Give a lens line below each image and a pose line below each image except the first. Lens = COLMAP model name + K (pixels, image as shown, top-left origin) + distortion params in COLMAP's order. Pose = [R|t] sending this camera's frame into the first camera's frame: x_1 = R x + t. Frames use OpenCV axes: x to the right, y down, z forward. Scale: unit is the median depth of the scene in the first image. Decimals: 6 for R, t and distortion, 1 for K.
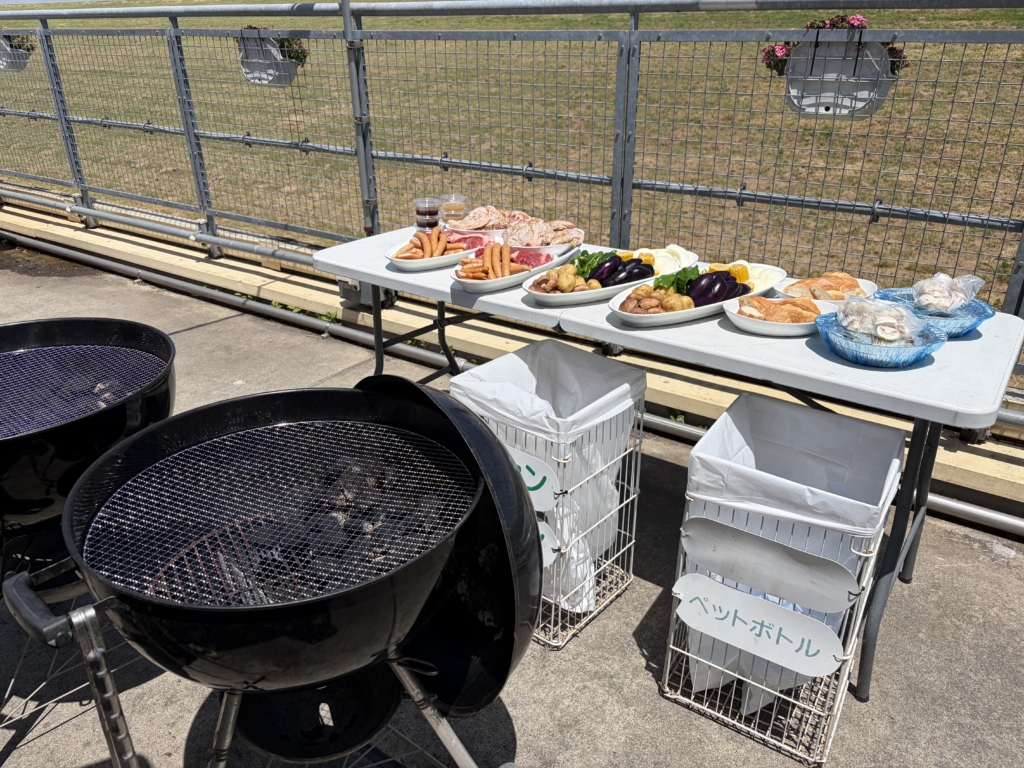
lens RADIAL K [[772.8, 0, 512.0], [0, 772.8, 384.0], [0, 0, 1]] dist [0.042134, -0.007996]
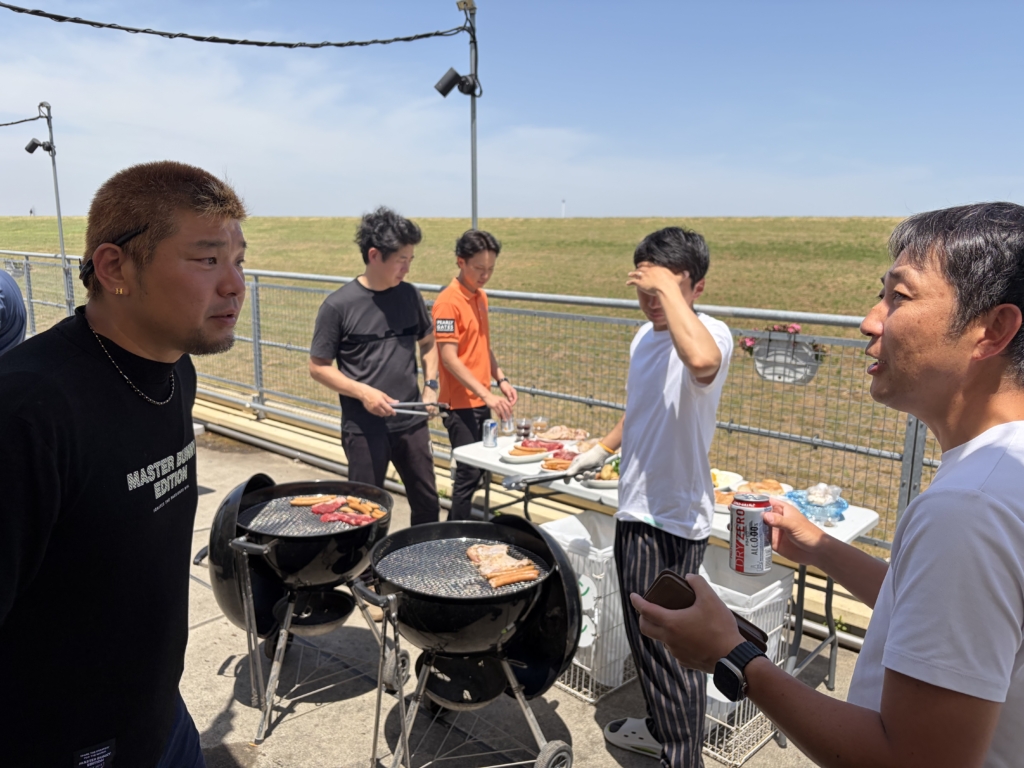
lens RADIAL K [[776.4, 0, 511.4], [0, 776.4, 380.7], [0, 0, 1]] dist [0.056413, -0.067277]
pose [[0.994809, 0.045479, -0.091033, 0.006499], [-0.067032, 0.965933, -0.249961, 0.085036], [0.076564, 0.254766, 0.963967, -0.558205]]
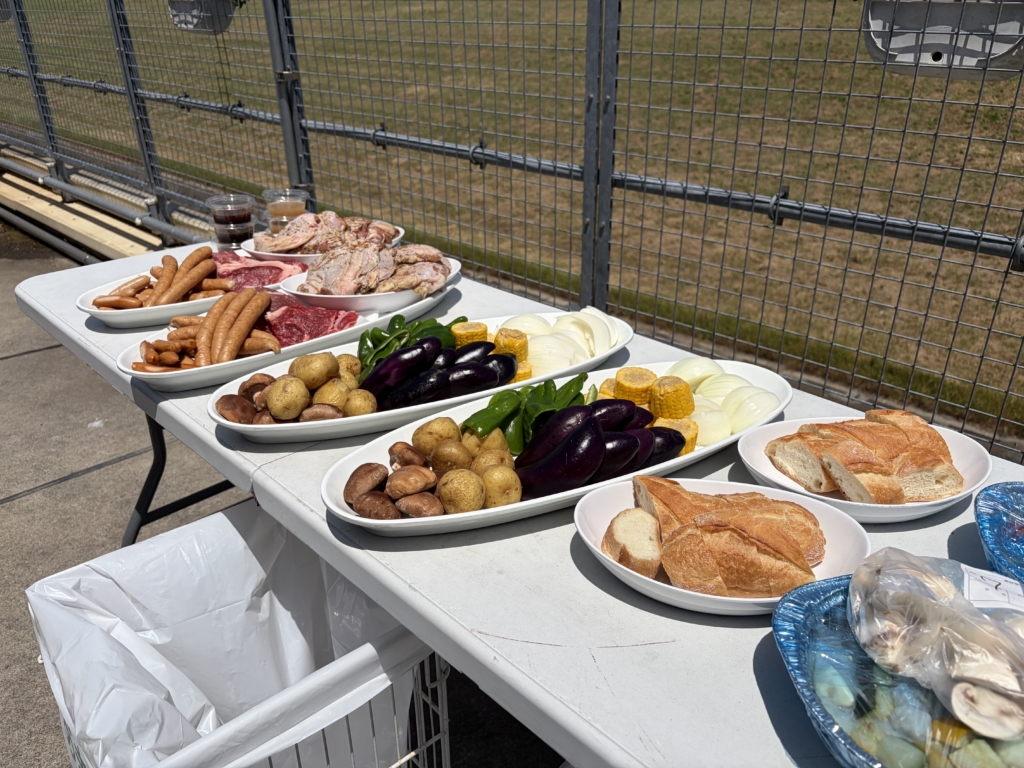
lens RADIAL K [[776.4, 0, 511.4], [0, 776.4, 380.7], [0, 0, 1]] dist [0.056413, -0.067277]
pose [[0.986518, 0.072348, -0.146795, 0.209047], [-0.068821, 0.997208, 0.028972, -0.125767], [0.148482, -0.018479, 0.988743, 0.418413]]
